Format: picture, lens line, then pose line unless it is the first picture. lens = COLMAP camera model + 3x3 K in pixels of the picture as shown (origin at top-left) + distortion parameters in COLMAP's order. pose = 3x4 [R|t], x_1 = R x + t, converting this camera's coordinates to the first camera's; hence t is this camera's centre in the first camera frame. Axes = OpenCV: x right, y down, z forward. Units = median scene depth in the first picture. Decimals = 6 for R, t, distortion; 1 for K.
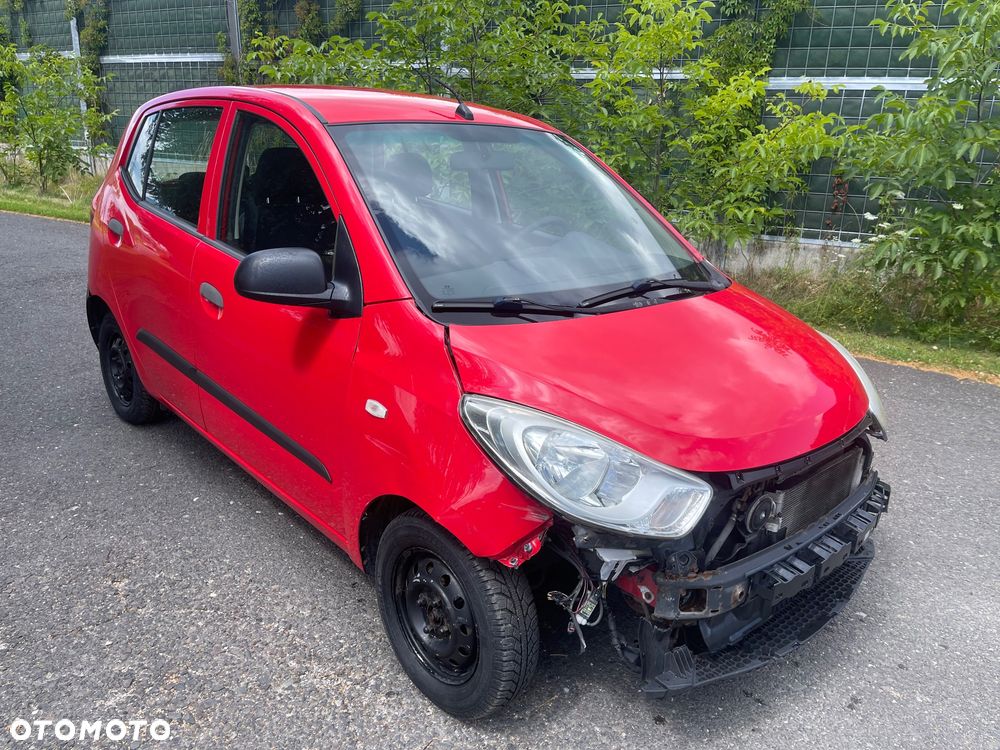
lens RADIAL K [[760.4, 0, 500.0], [0, 760.4, 373.8], [0, 0, 1]] dist [0.088307, -0.124853]
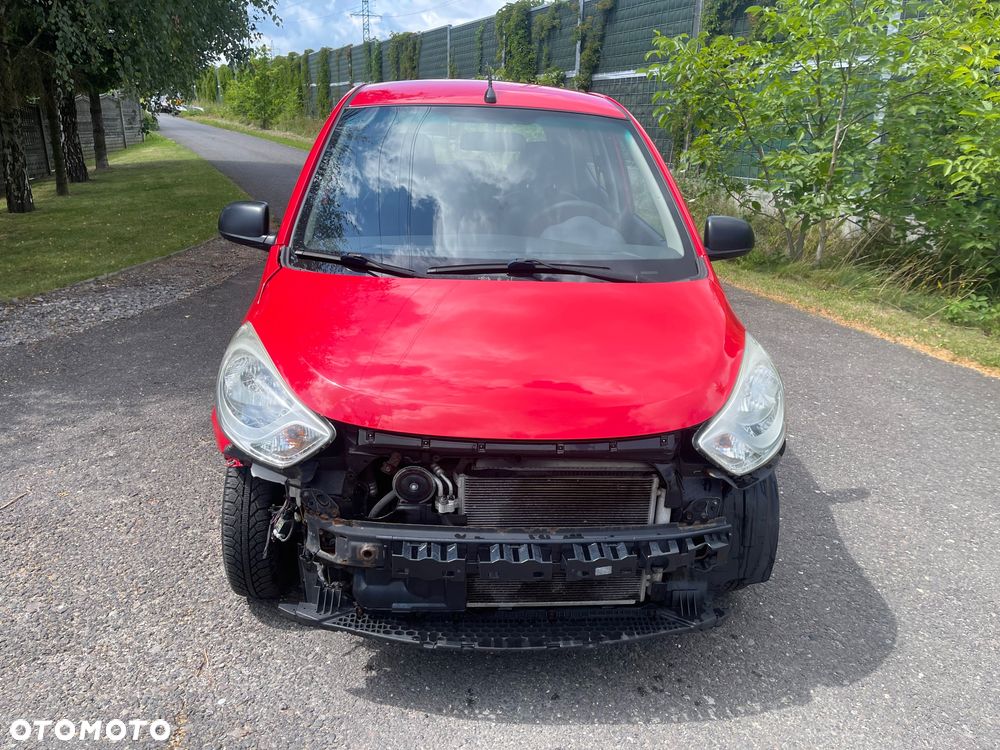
lens RADIAL K [[760.4, 0, 498.0], [0, 760.4, 376.7], [0, 0, 1]] dist [0.088307, -0.124853]
pose [[0.777775, 0.185668, -0.600495, 0.798515], [-0.194019, 0.979640, 0.051598, -0.020367], [0.597849, 0.076376, 0.797962, 0.221707]]
